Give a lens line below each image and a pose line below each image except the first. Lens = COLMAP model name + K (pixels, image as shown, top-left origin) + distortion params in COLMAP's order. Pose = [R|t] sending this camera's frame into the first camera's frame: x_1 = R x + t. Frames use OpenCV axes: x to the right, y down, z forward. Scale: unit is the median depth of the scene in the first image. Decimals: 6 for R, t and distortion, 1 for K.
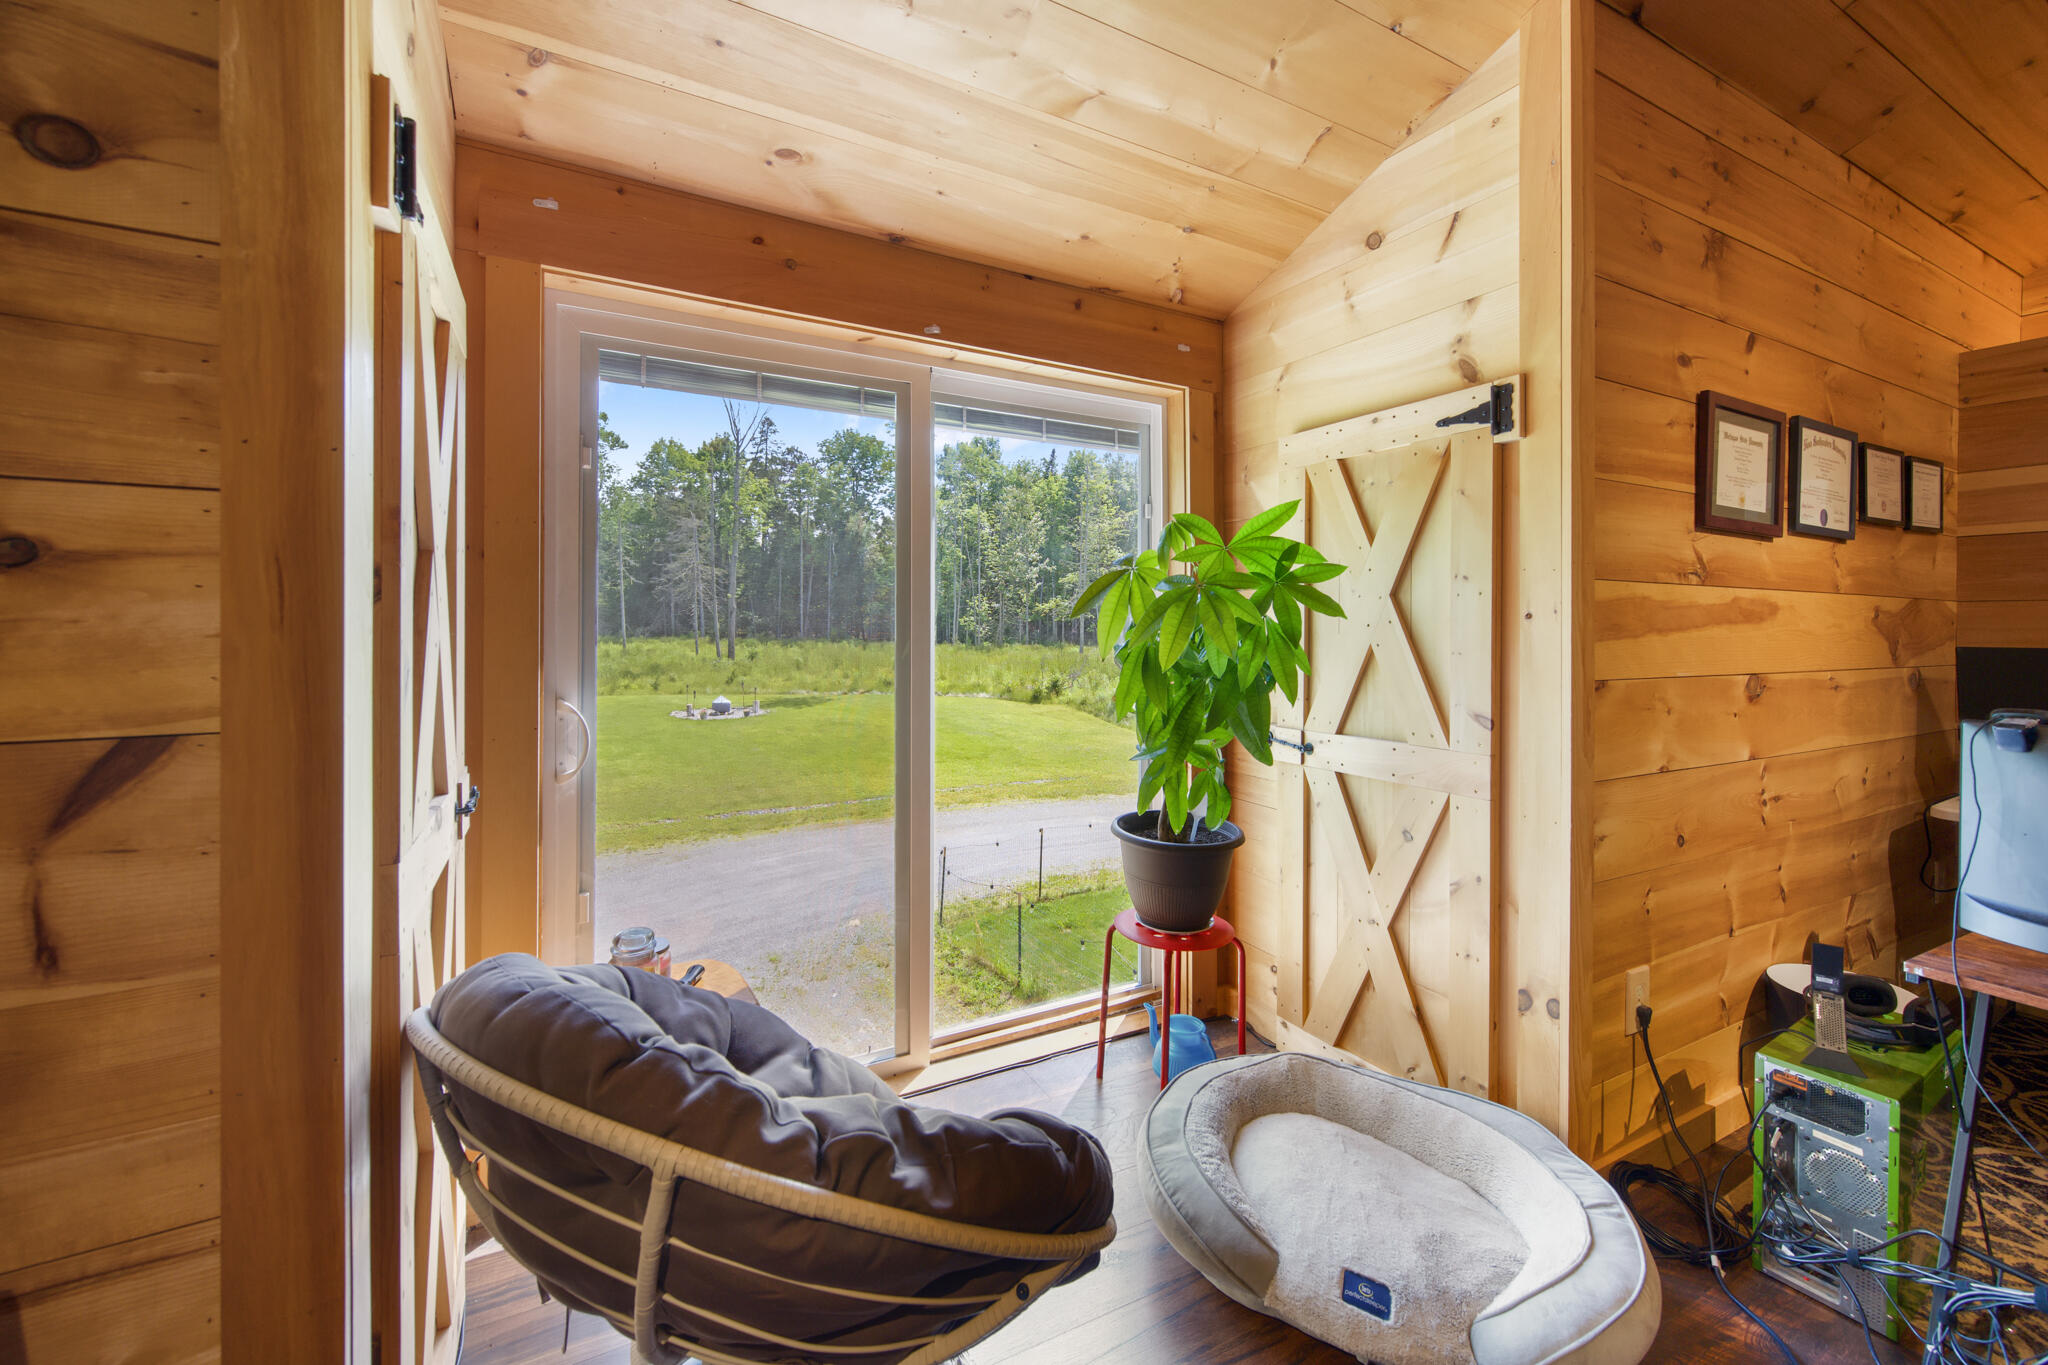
lens RADIAL K [[821.7, 0, 1026.2], [0, 821.7, 642.6], [0, 0, 1]] dist [0.001340, 0.000255]
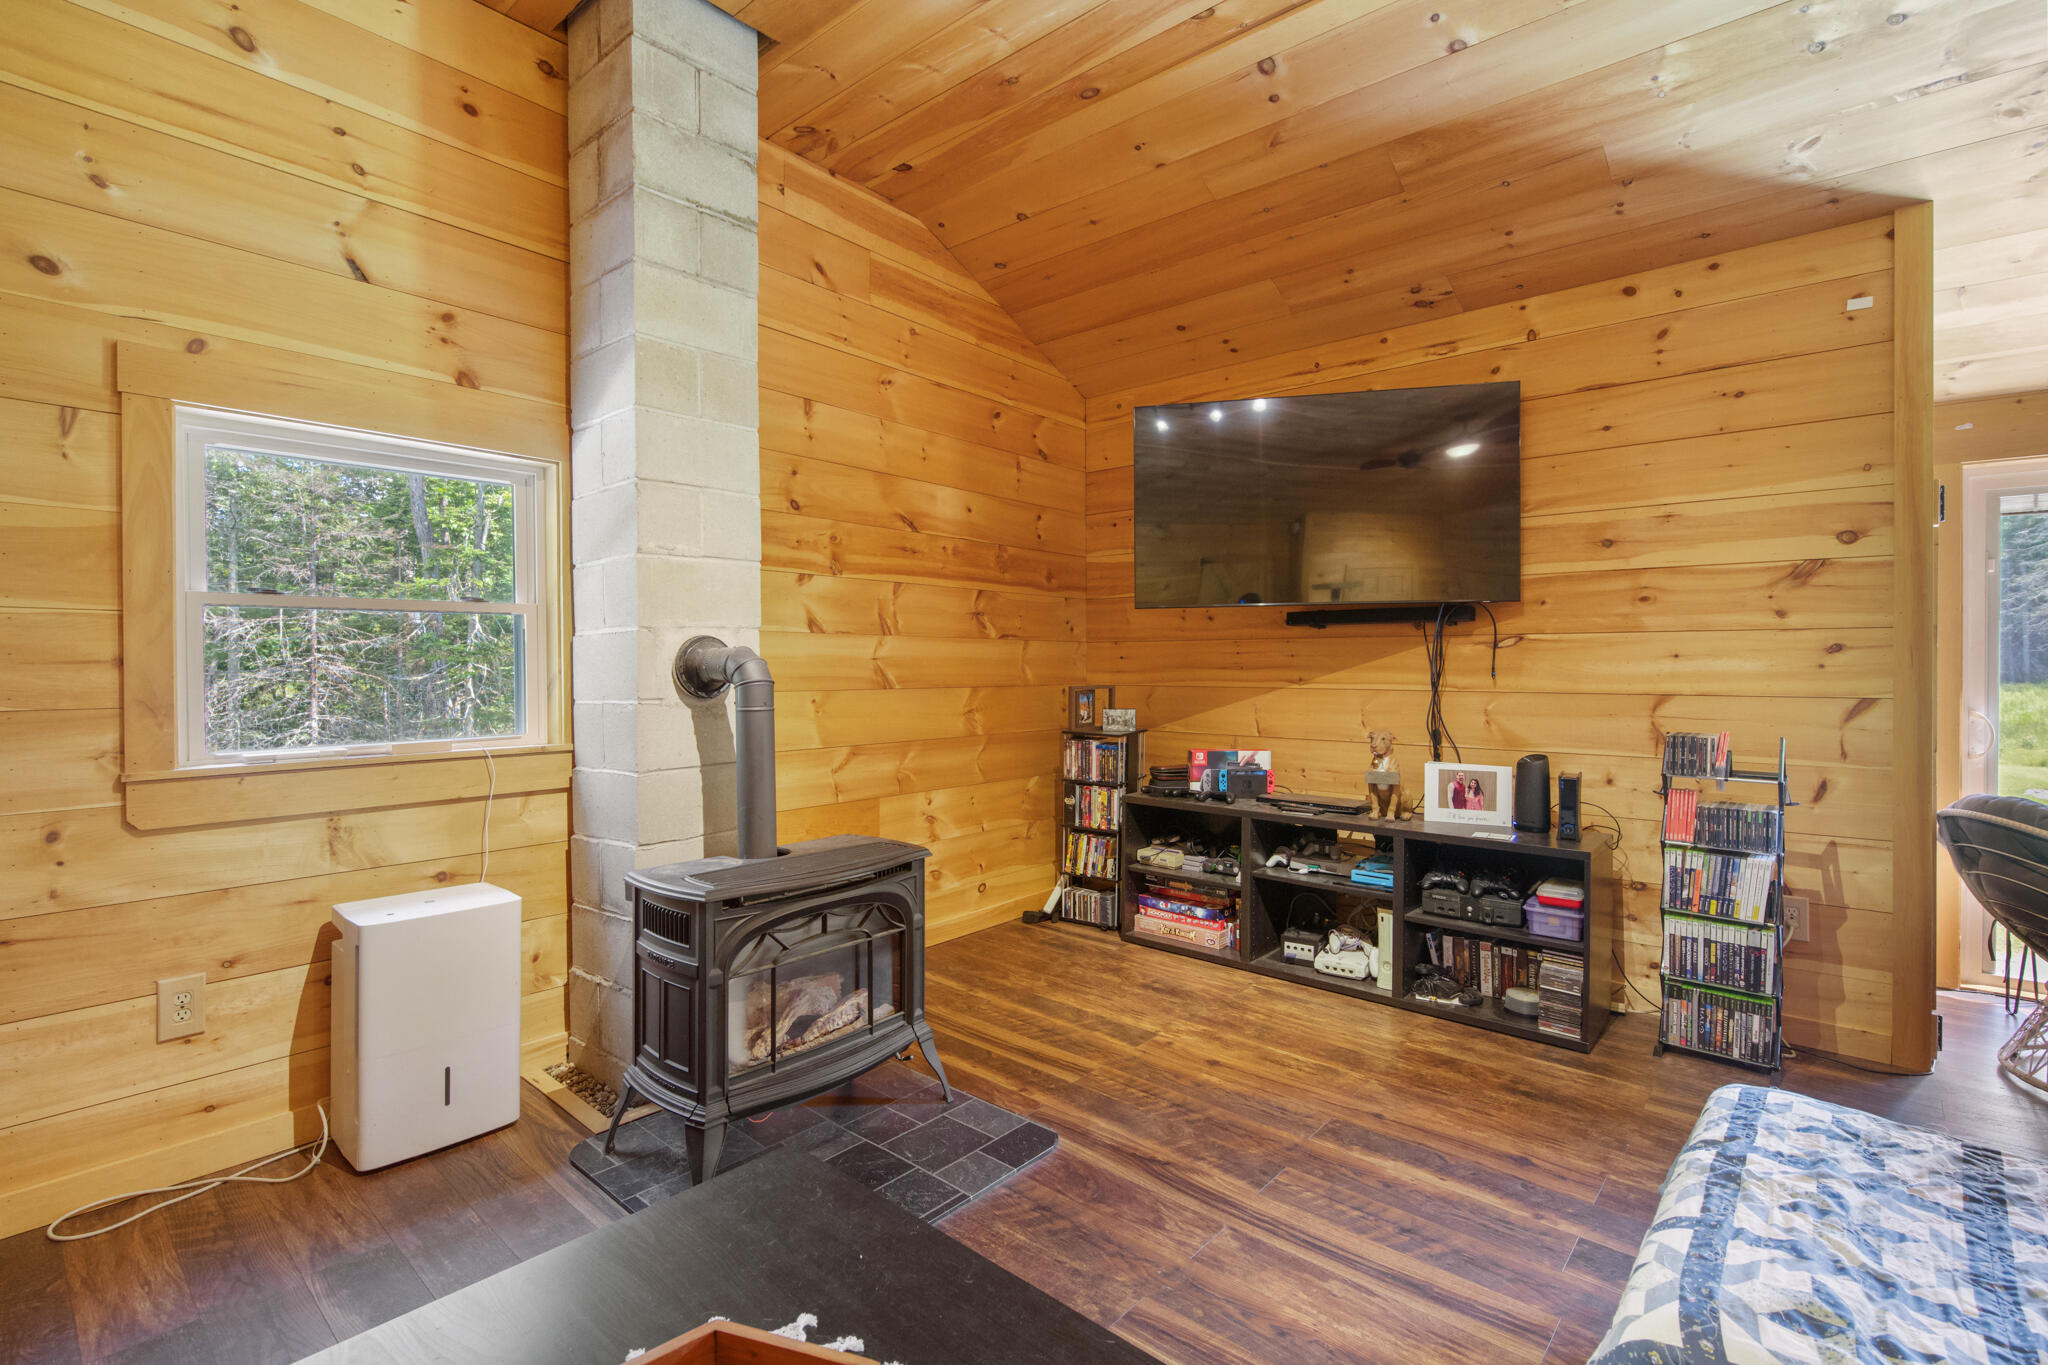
lens RADIAL K [[953.7, 0, 1024.4], [0, 953.7, 672.8], [0, 0, 1]] dist [-0.001849, -0.000398]
pose [[0.347421, 0.002076, -0.937707, 0.625940], [-0.019855, 0.999790, -0.005142, 0.038532], [0.937499, 0.020404, 0.347389, -1.584063]]
